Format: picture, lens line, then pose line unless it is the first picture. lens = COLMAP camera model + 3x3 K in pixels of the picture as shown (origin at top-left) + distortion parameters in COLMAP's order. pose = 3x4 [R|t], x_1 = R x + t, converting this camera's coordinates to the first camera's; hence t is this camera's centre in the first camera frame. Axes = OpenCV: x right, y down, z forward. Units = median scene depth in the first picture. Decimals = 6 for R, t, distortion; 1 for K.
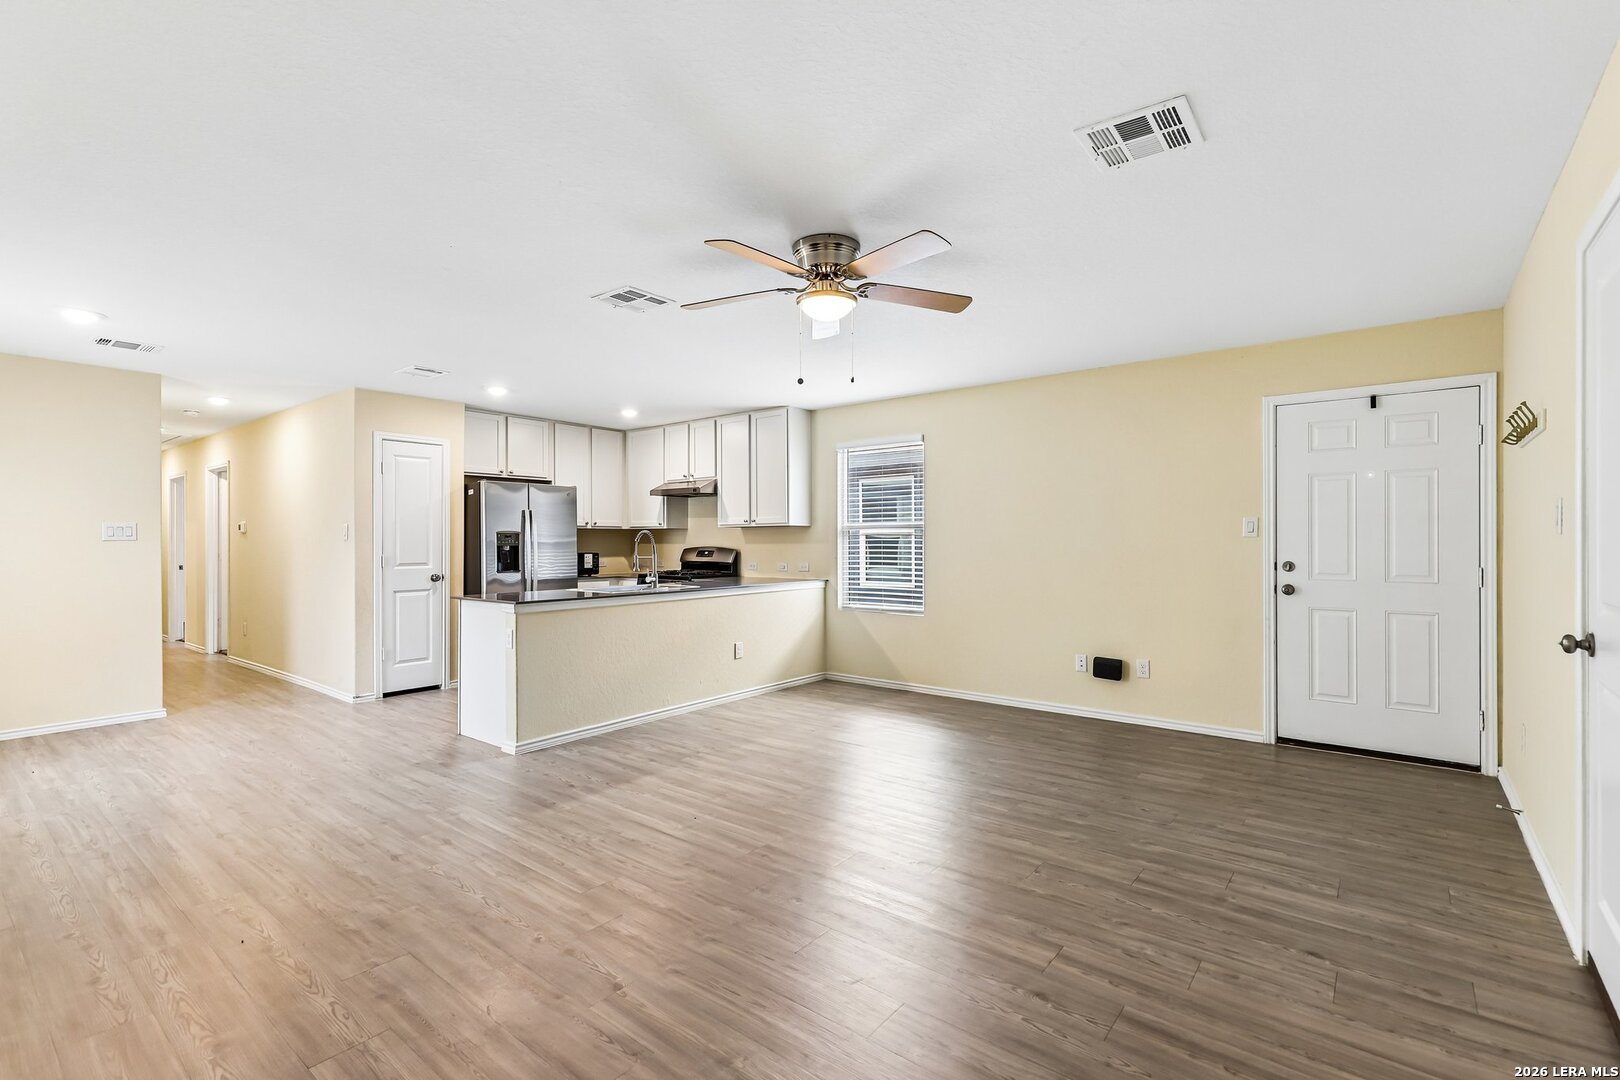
lens RADIAL K [[728.5, 0, 817.4], [0, 728.5, 537.5], [0, 0, 1]] dist [0.018516, -0.006497]
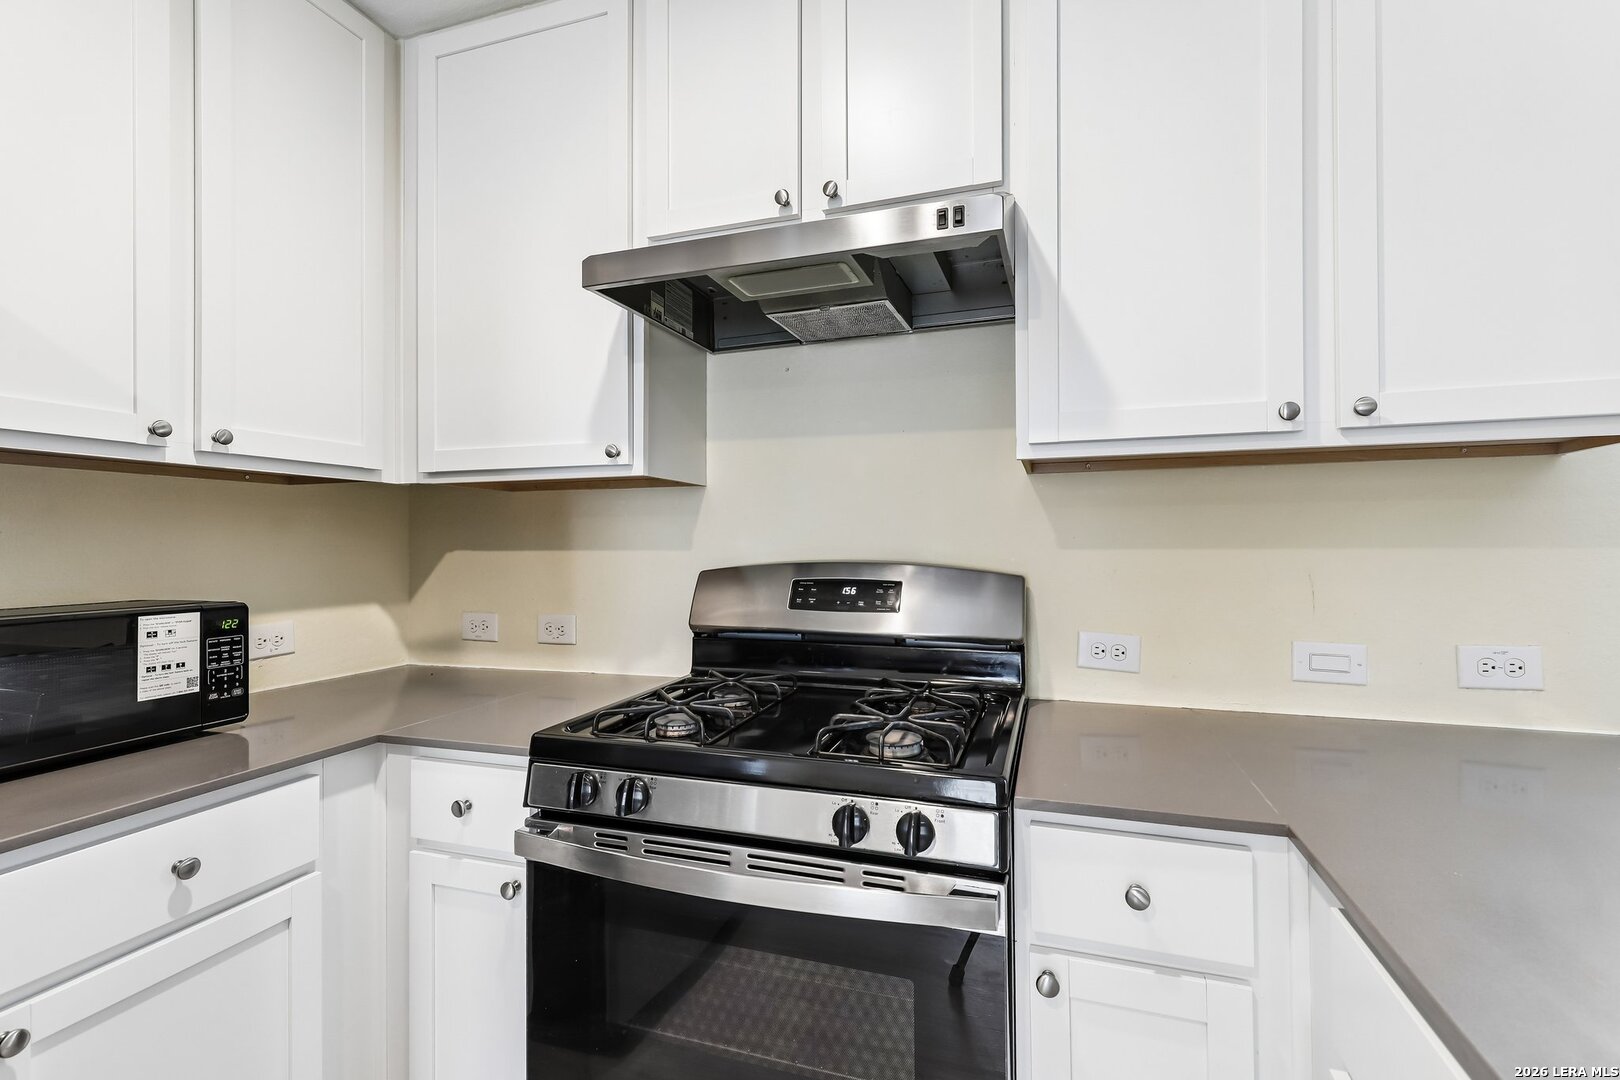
lens RADIAL K [[726.1, 0, 814.9], [0, 726.1, 538.3], [0, 0, 1]] dist [0.019639, -0.007204]
pose [[0.939712, 0.002399, 0.341959, -0.386976], [-0.000562, 0.999985, -0.005473, 0.011317], [-0.341967, 0.004951, 0.939699, 1.317628]]
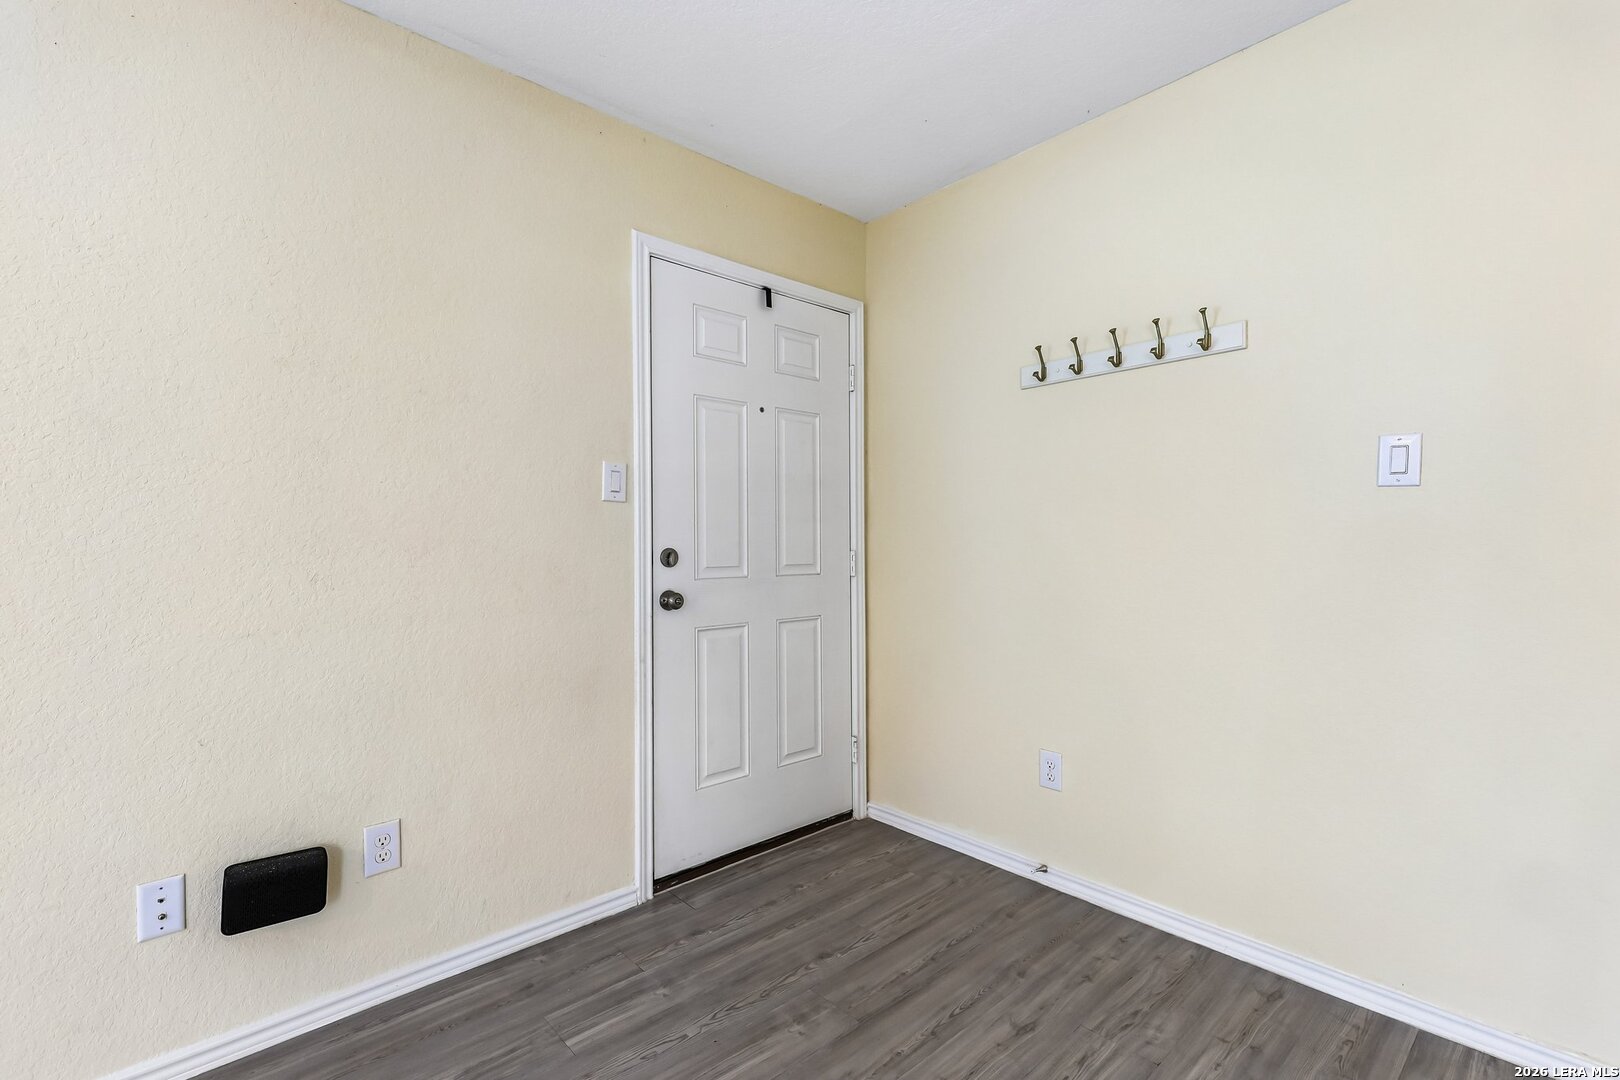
lens RADIAL K [[728.5, 0, 817.4], [0, 728.5, 537.5], [0, 0, 1]] dist [0.018516, -0.006497]
pose [[0.157724, 0.004189, 0.987474, 0.122653], [0.002333, 0.999987, -0.004615, 0.026592], [-0.987480, 0.003031, 0.157713, 0.791072]]
